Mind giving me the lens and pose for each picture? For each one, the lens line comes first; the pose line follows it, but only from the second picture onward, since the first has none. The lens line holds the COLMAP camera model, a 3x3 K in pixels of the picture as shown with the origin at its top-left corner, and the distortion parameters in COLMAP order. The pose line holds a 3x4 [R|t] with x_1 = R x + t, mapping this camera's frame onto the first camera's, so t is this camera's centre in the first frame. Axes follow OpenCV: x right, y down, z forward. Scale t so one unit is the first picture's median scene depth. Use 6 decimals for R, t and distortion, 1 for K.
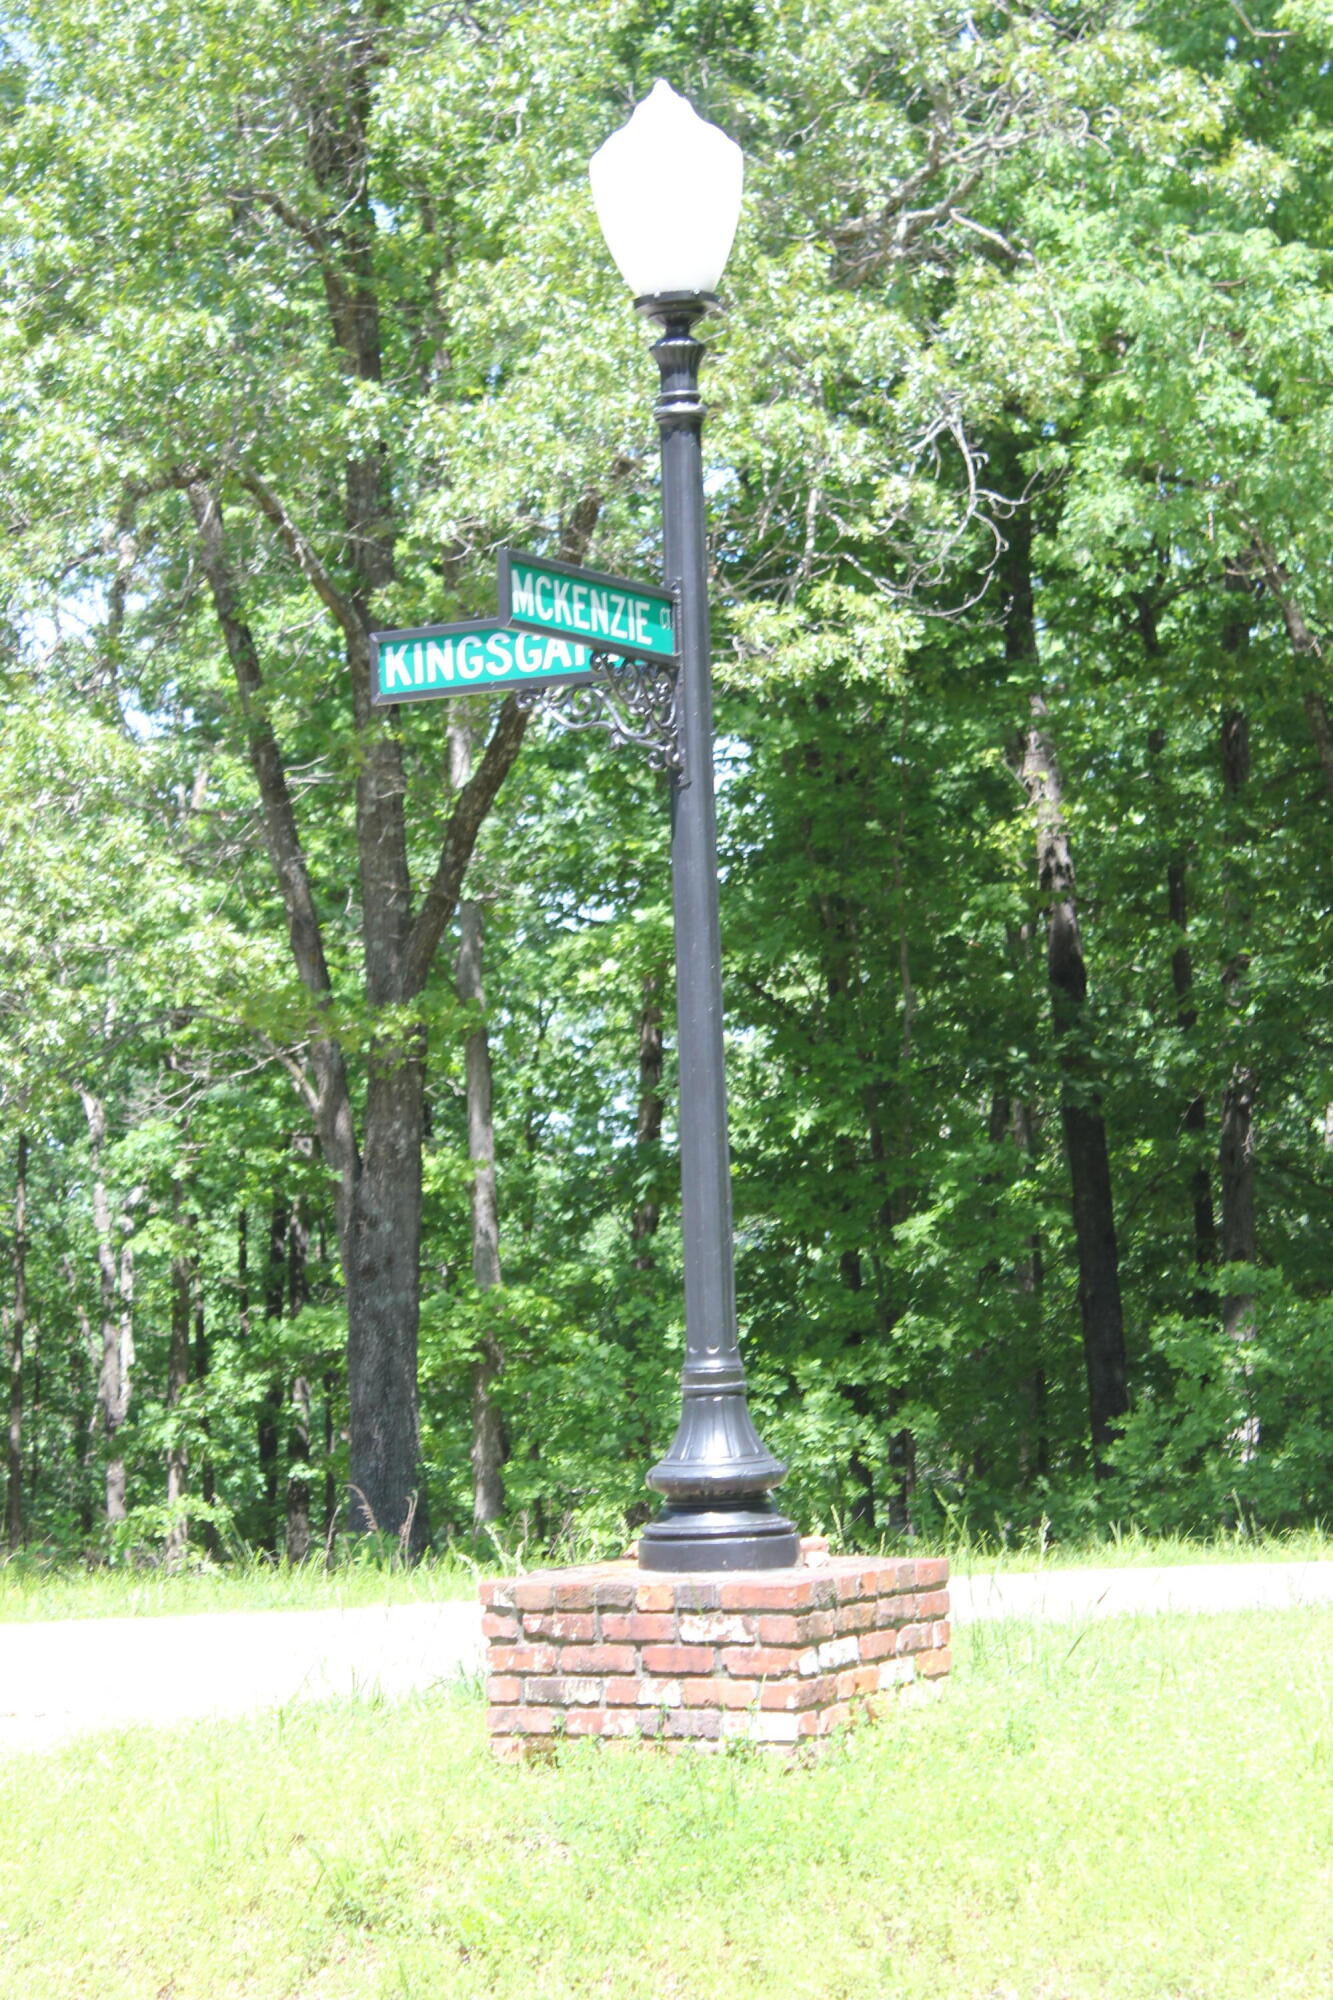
lens RADIAL K [[4848.7, 0, 672.5], [0, 4848.7, 1006.5], [0, 0, 1]] dist [0.063392, 0.000000]
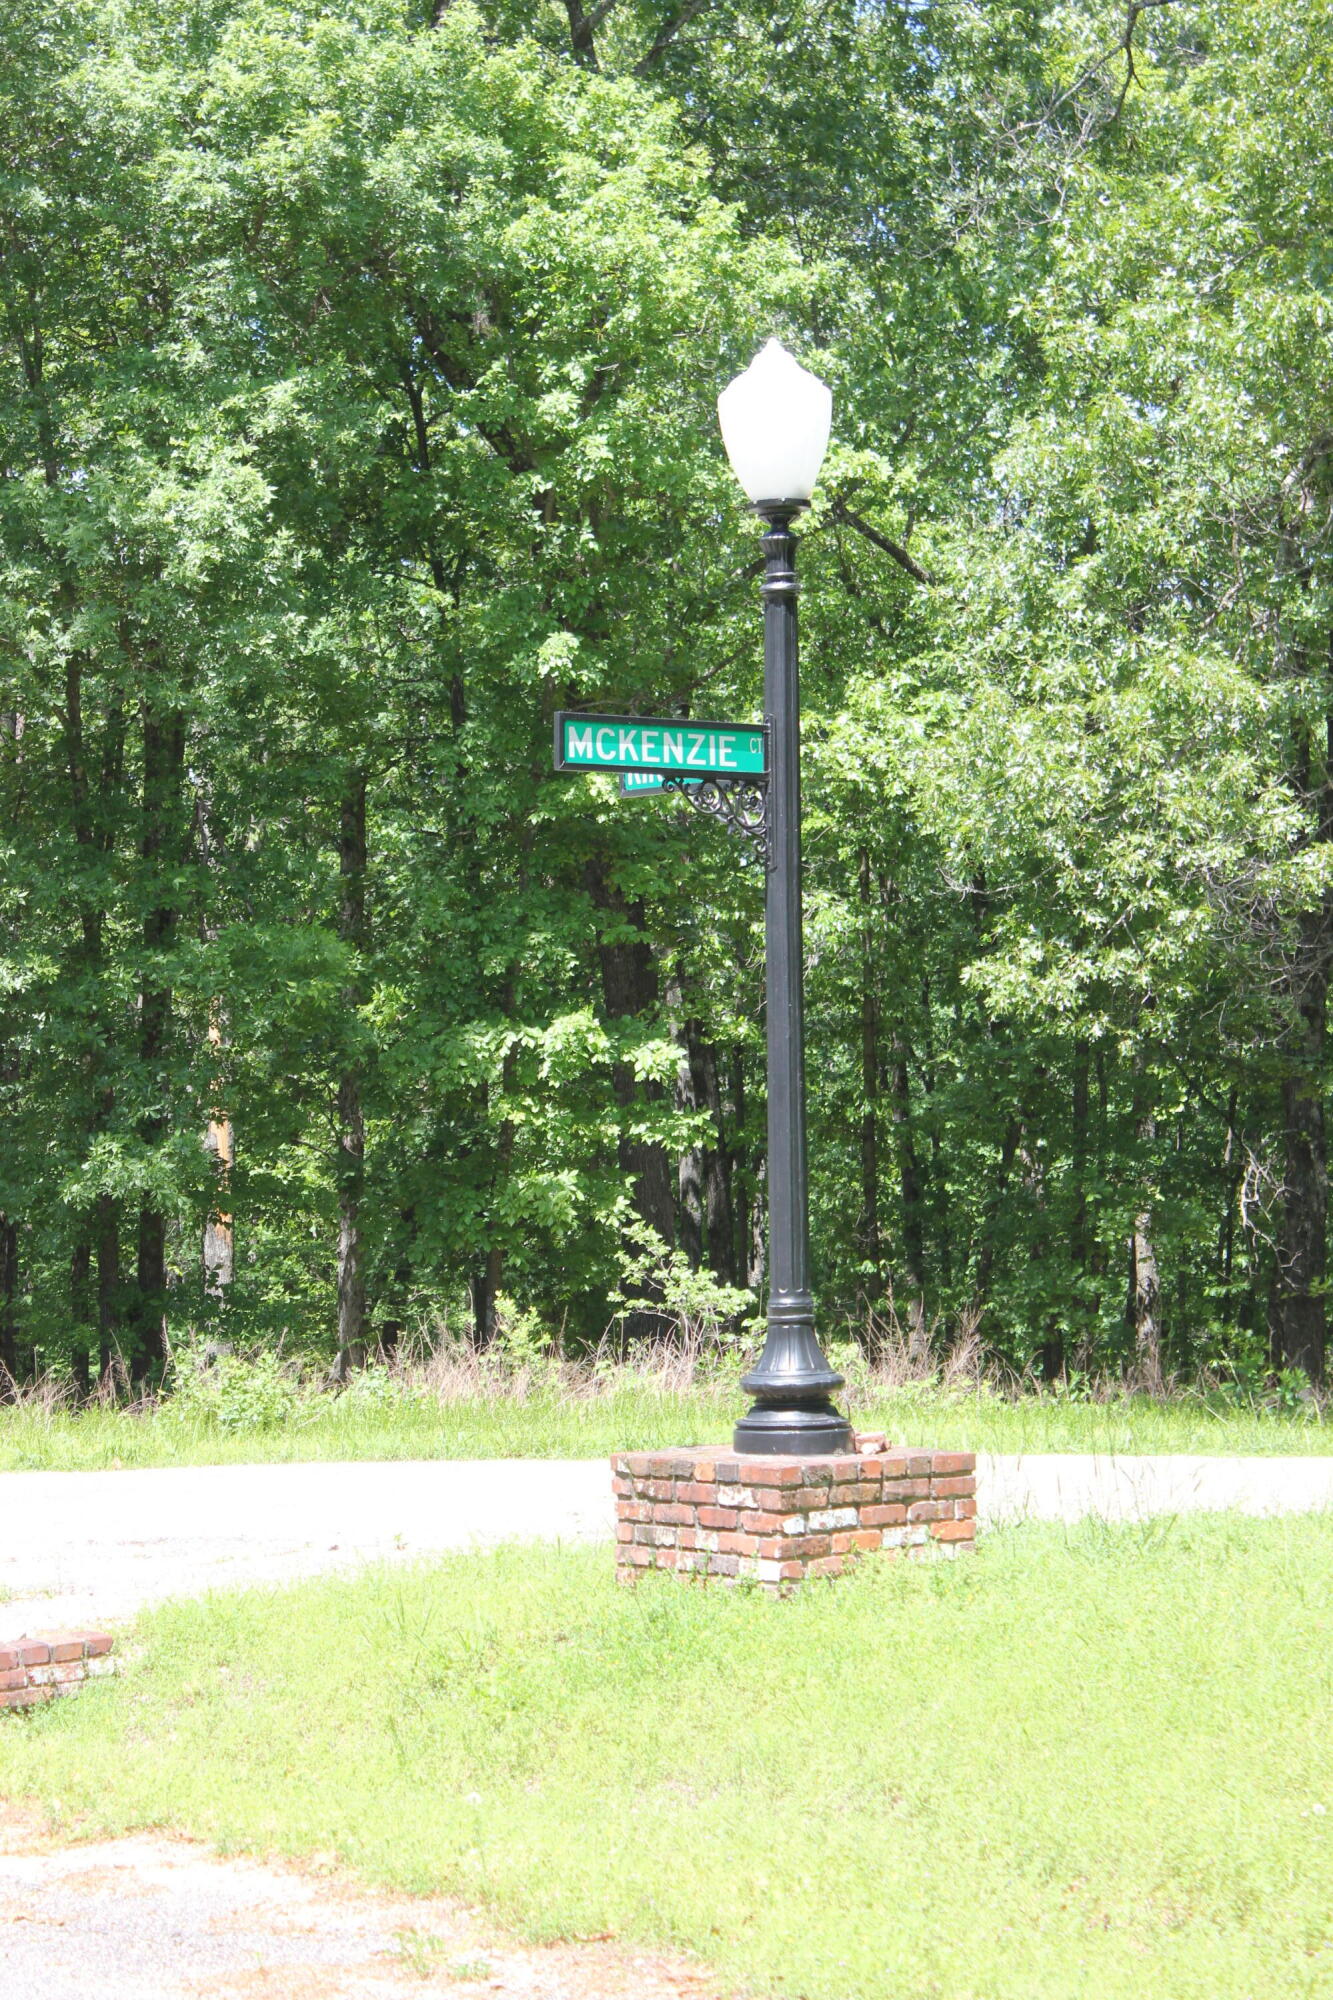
lens RADIAL K [[4848.7, 0, 665.1], [0, 4848.7, 994.9], [0, 0, 1]] dist [0.063392, 0.000000]
pose [[0.932174, 0.014587, -0.361717, 0.472371], [-0.002065, 0.999386, 0.034981, -0.059230], [0.362005, -0.031861, 0.931631, -0.268143]]
